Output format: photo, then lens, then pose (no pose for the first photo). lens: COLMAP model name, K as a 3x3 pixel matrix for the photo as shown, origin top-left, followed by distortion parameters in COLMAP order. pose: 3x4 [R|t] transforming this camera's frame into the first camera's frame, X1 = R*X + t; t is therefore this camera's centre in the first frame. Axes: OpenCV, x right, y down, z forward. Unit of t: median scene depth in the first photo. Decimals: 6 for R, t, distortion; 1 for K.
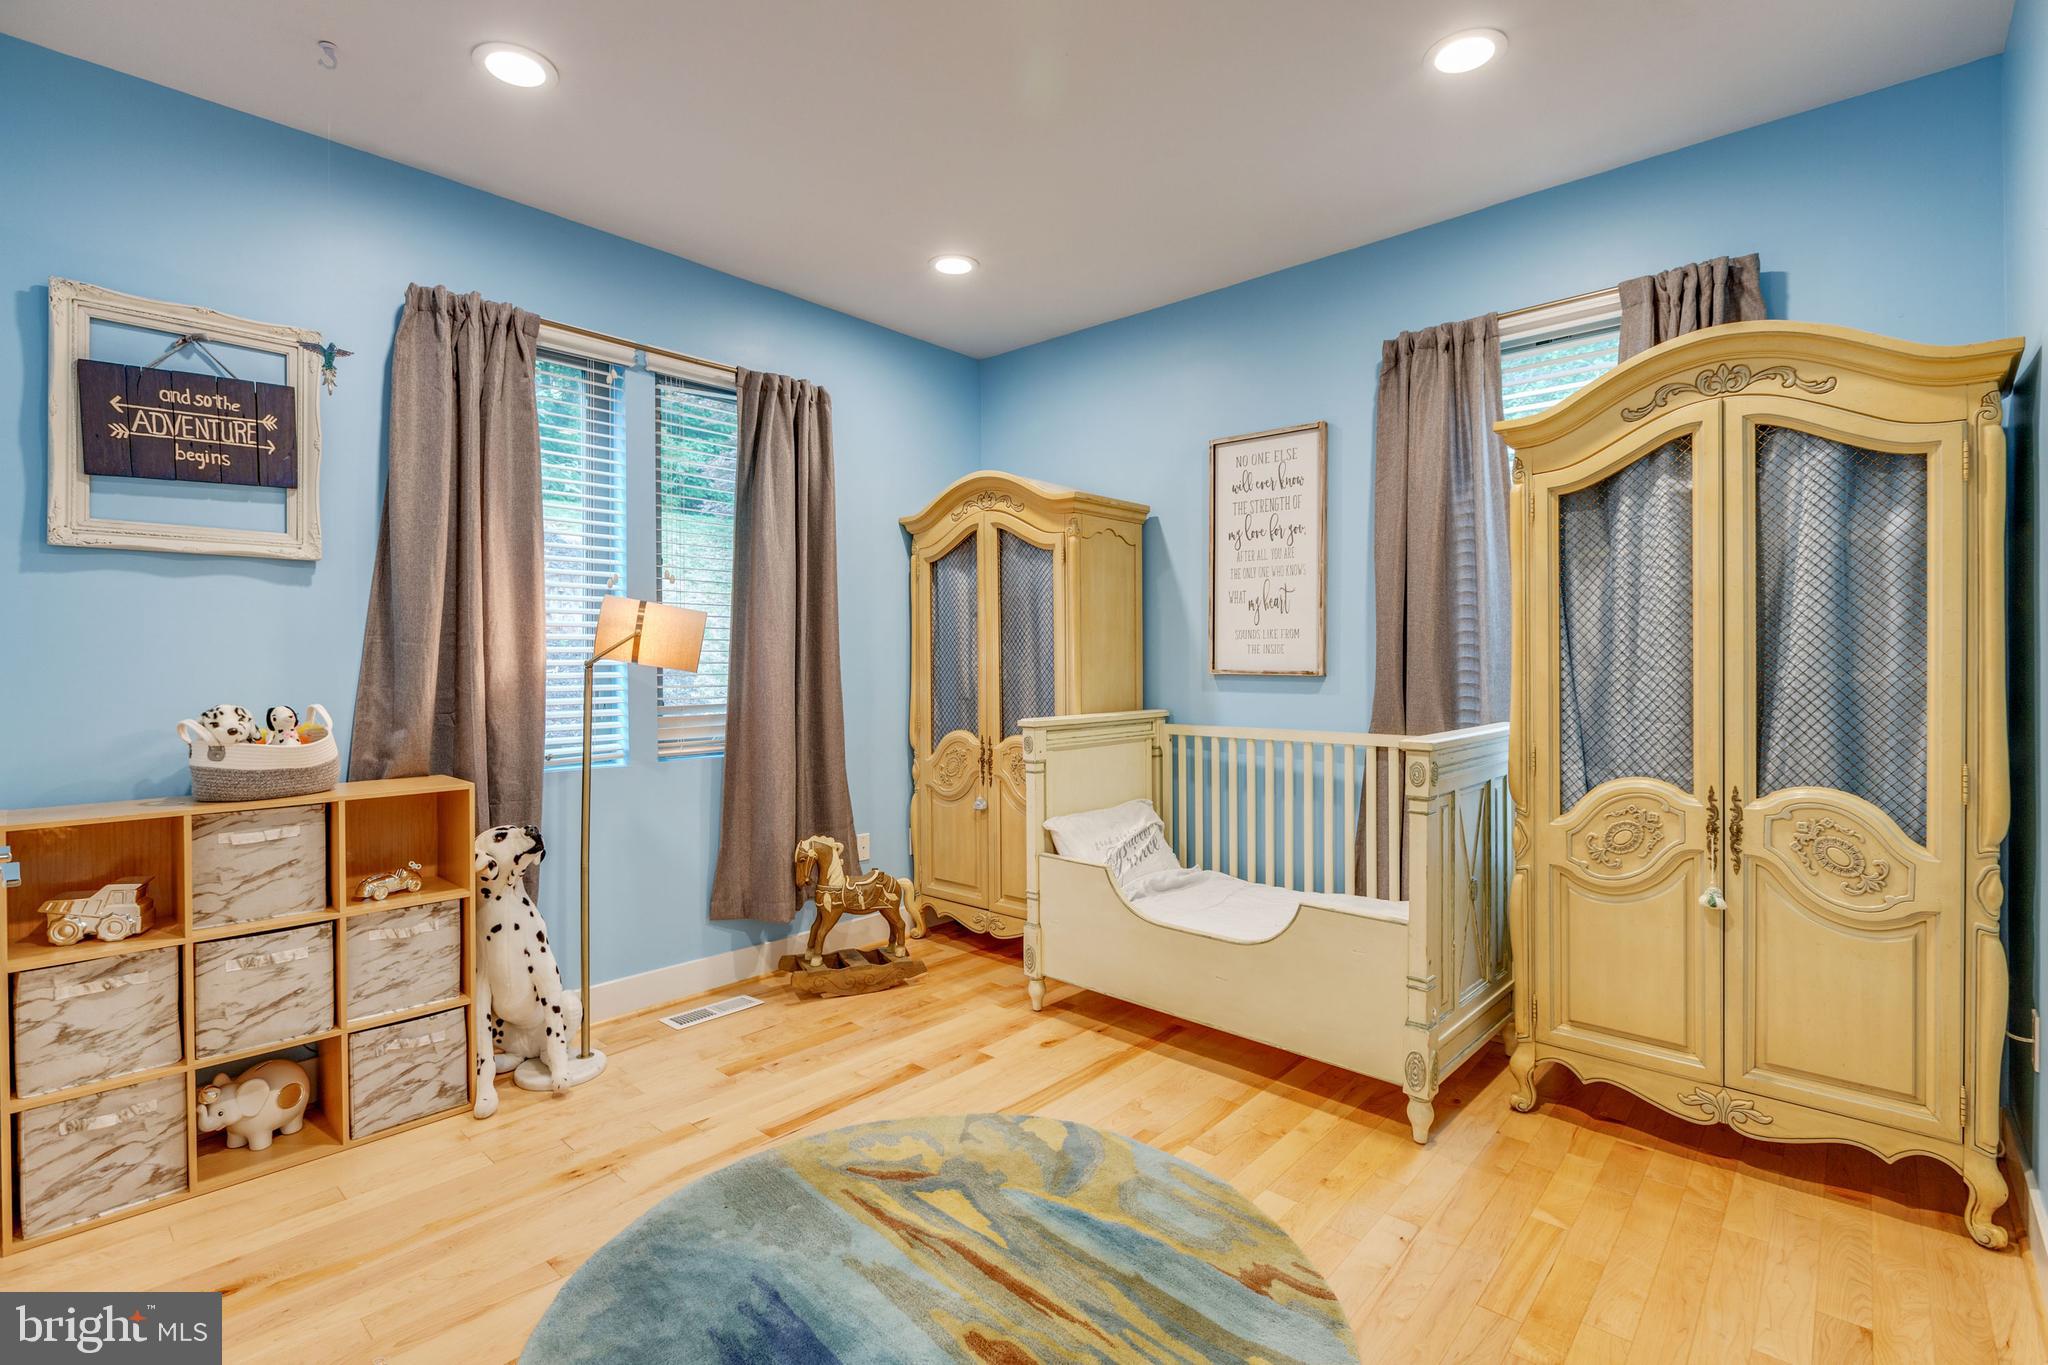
lens RADIAL K [[963.0, 0, 1017.6], [0, 963.0, 665.2], [0, 0, 1]] dist [-0.000520, -0.000990]
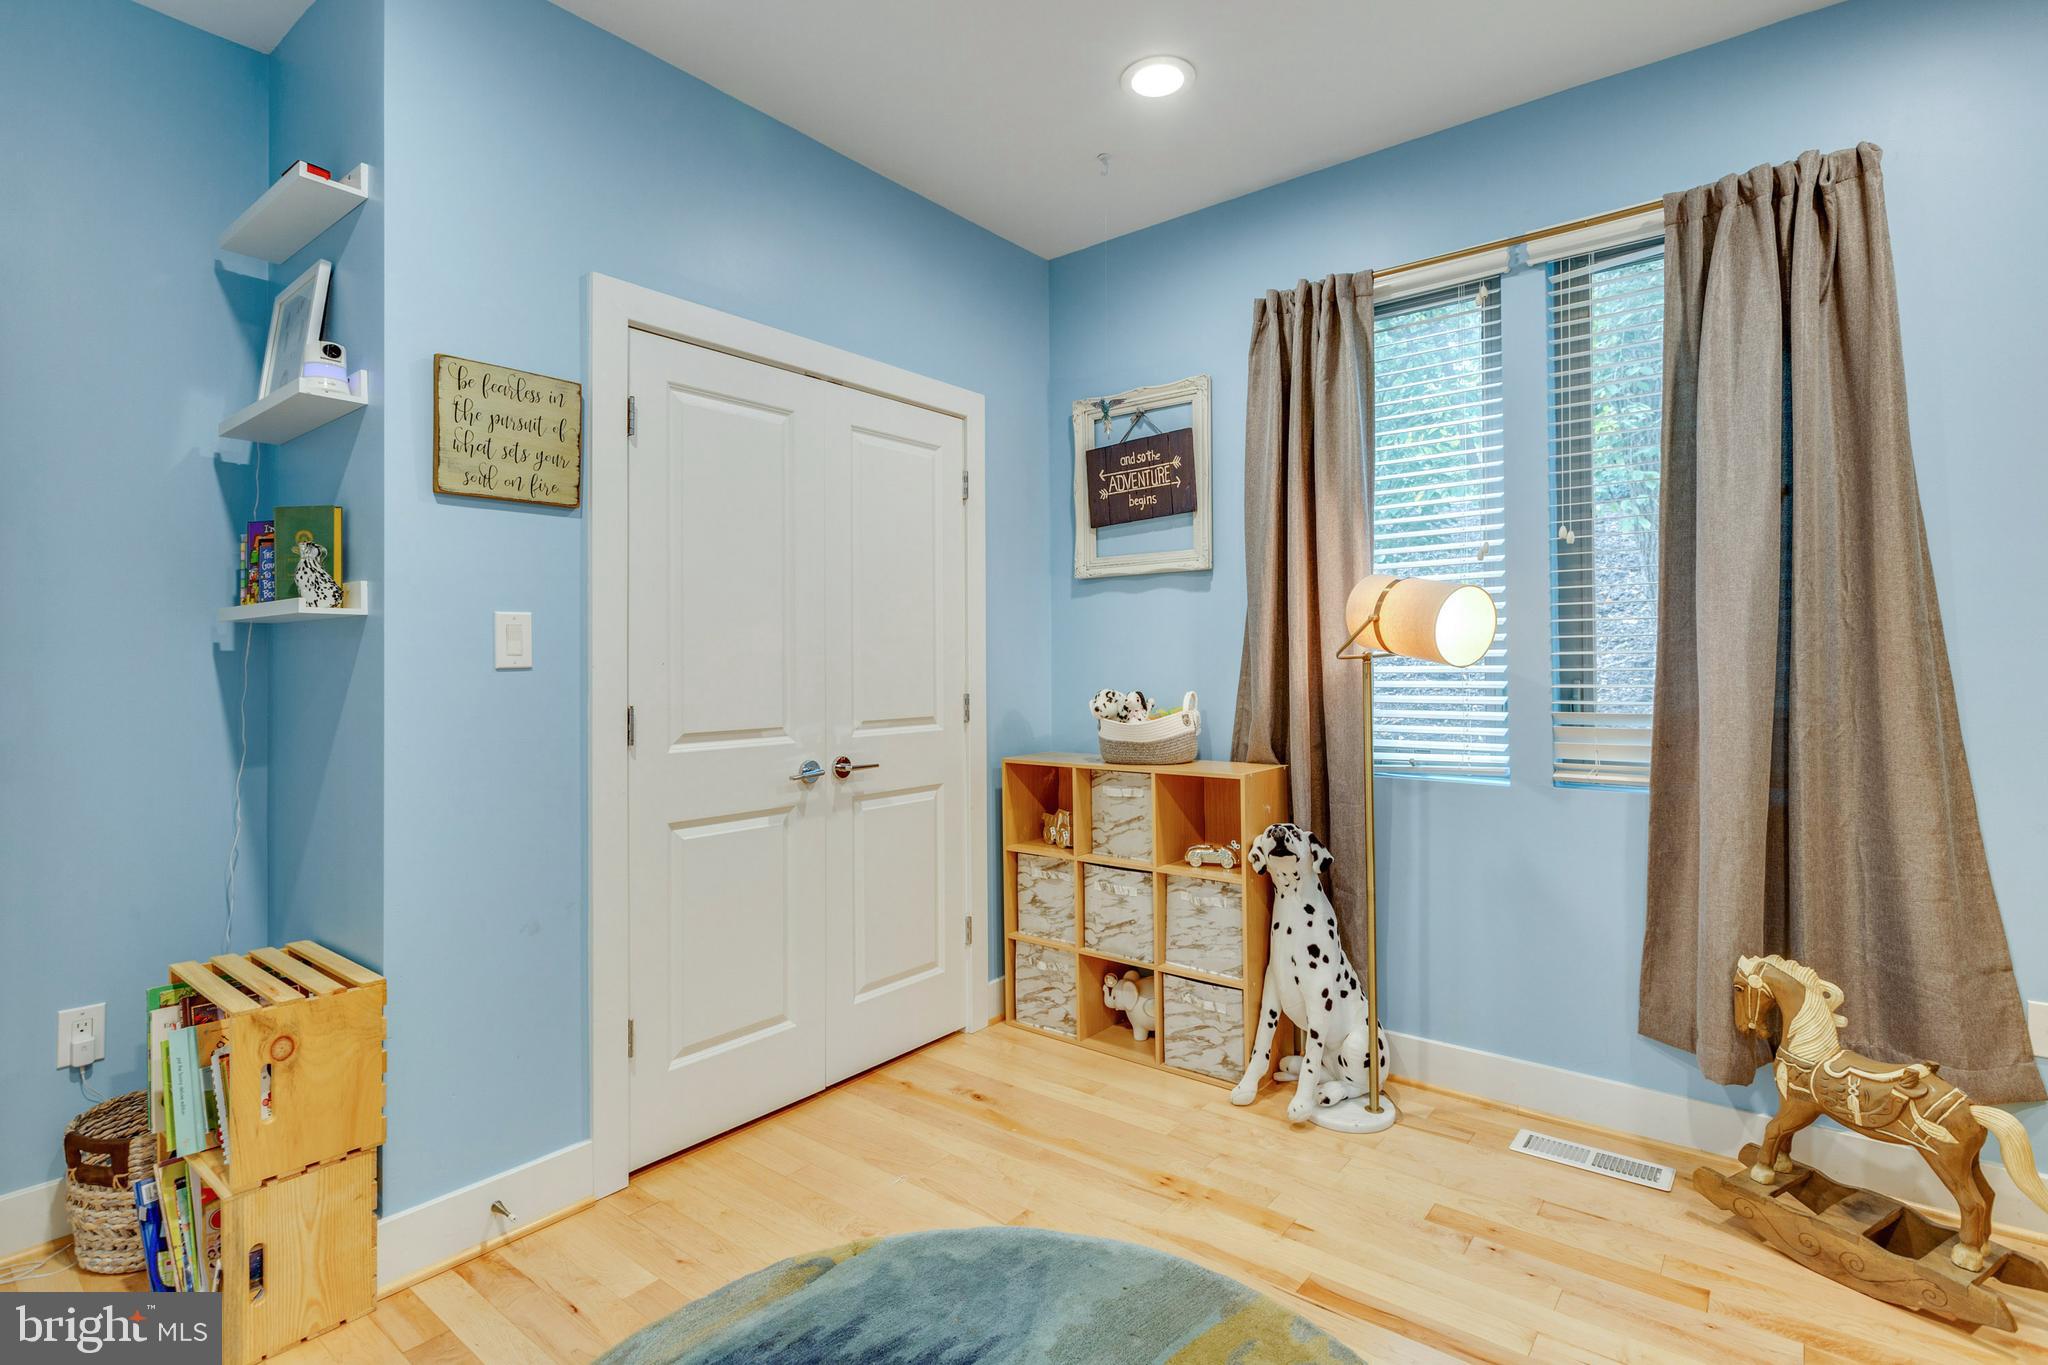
lens RADIAL K [[997.6, 0, 1018.2], [0, 997.6, 668.1], [0, 0, 1]] dist [0.000262, 0.000019]
pose [[0.059761, 0.004340, -0.998203, 0.495739], [0.001384, 0.999989, 0.004431, 0.006024], [0.998212, -0.001646, 0.059755, 0.734818]]
